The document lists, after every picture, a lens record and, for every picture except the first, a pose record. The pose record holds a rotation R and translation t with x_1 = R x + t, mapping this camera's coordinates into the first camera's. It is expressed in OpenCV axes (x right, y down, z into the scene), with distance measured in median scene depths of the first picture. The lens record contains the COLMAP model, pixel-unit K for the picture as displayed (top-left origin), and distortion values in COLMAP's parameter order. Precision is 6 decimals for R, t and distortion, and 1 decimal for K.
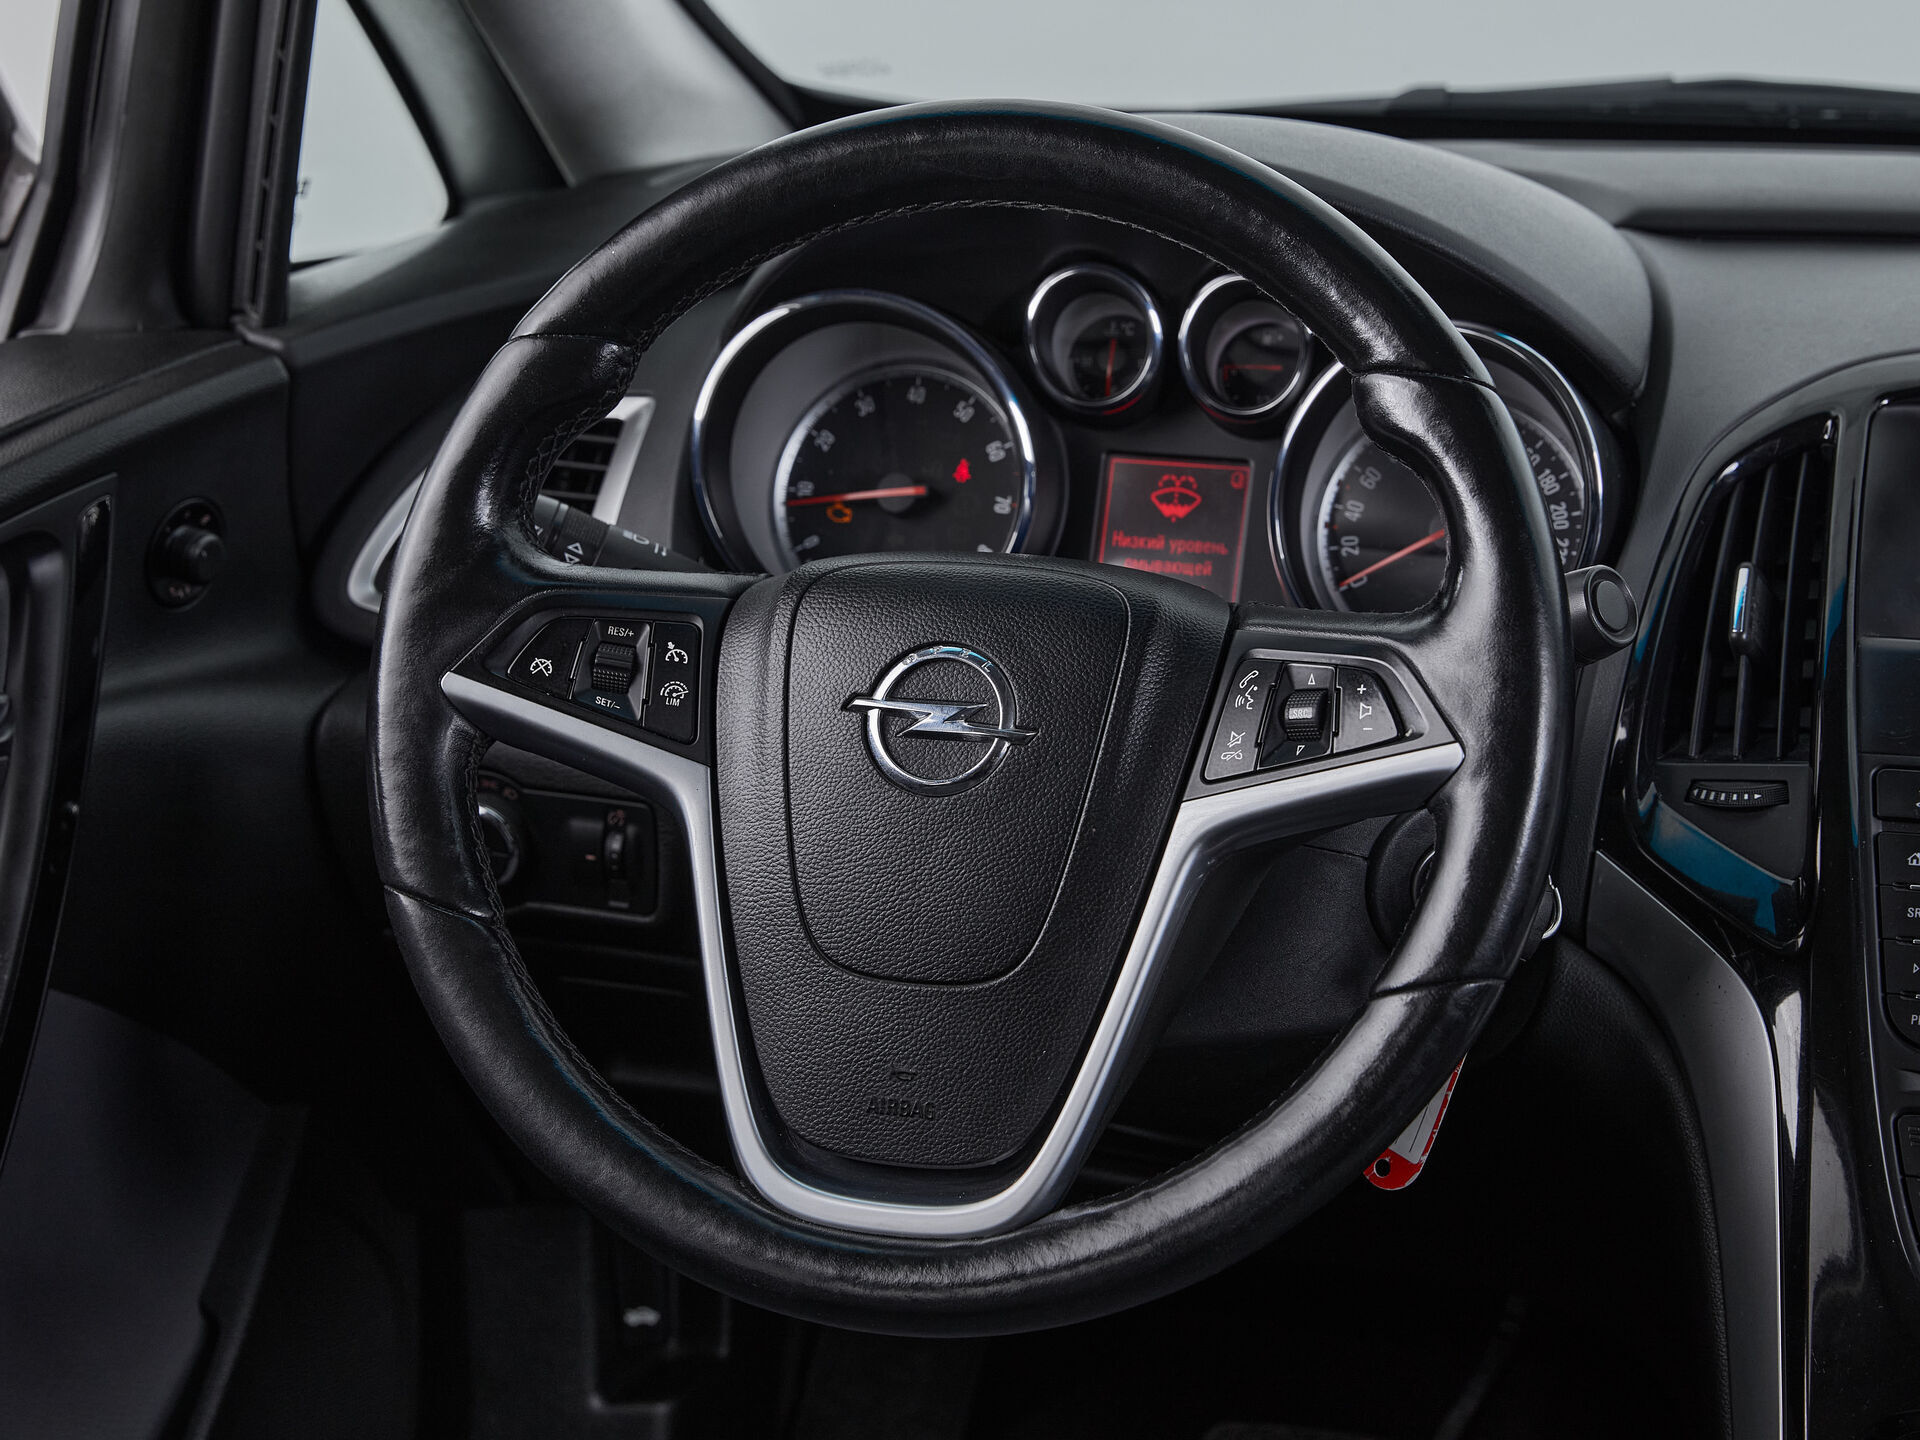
lens RADIAL K [[3828.8, 0, 946.3], [0, 3828.8, 714.3], [0, 0, 1]] dist [-0.041335, 0.000000]
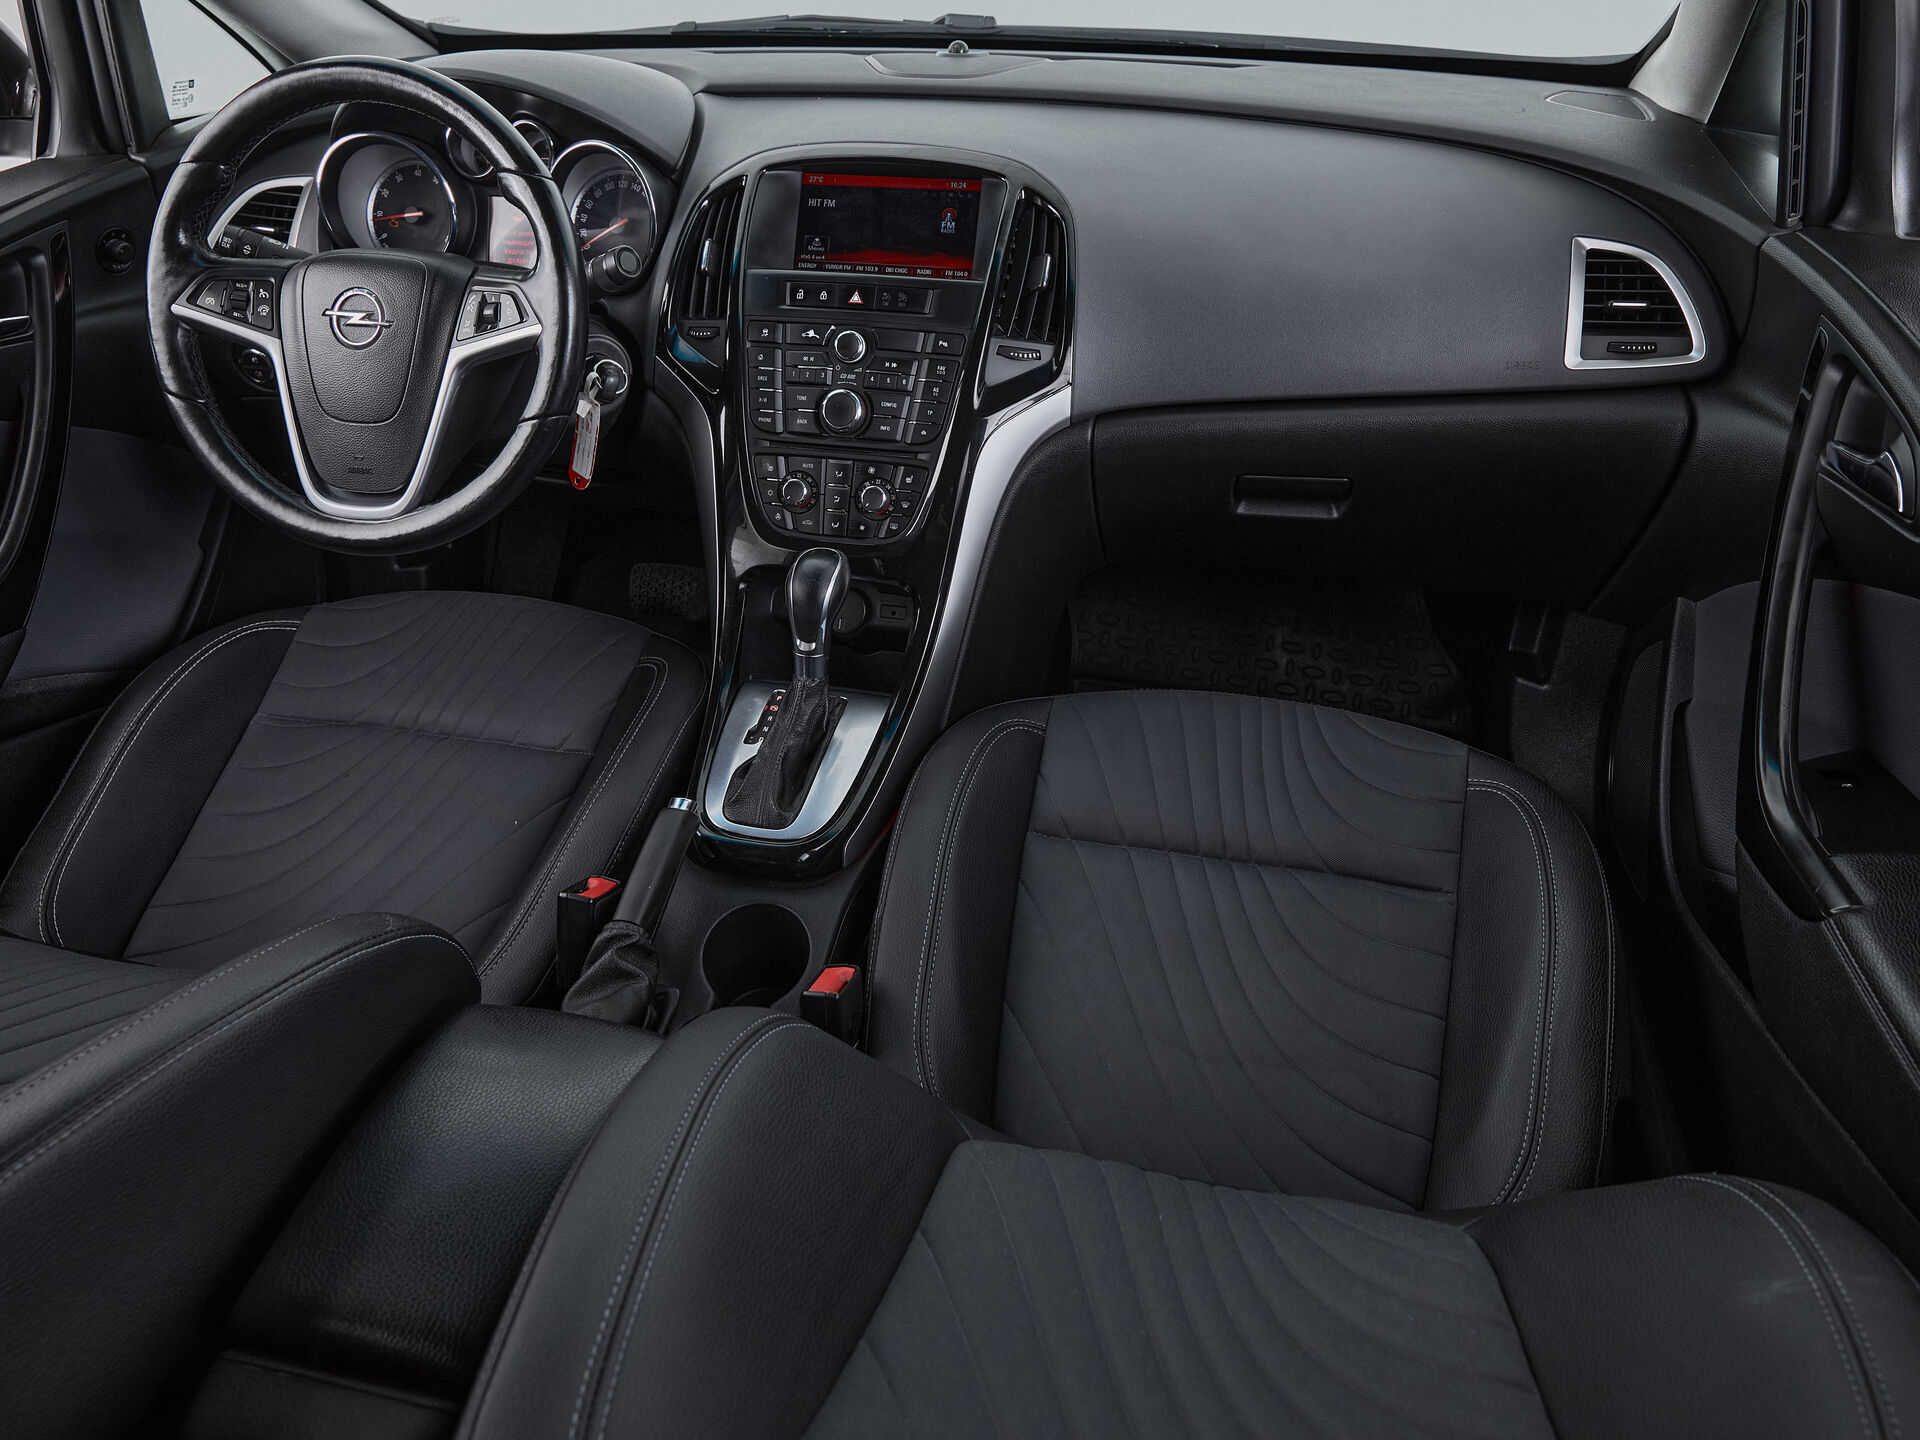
lens RADIAL K [[1433.9, 0, 922.0], [0, 1433.9, 720.5], [0, 0, 1]] dist [-0.015228, 0.004211]
pose [[0.996411, -0.052461, 0.066434, 0.274986], [0.029286, 0.949983, 0.310927, -0.027238], [-0.079422, -0.307865, 0.948109, -0.026726]]
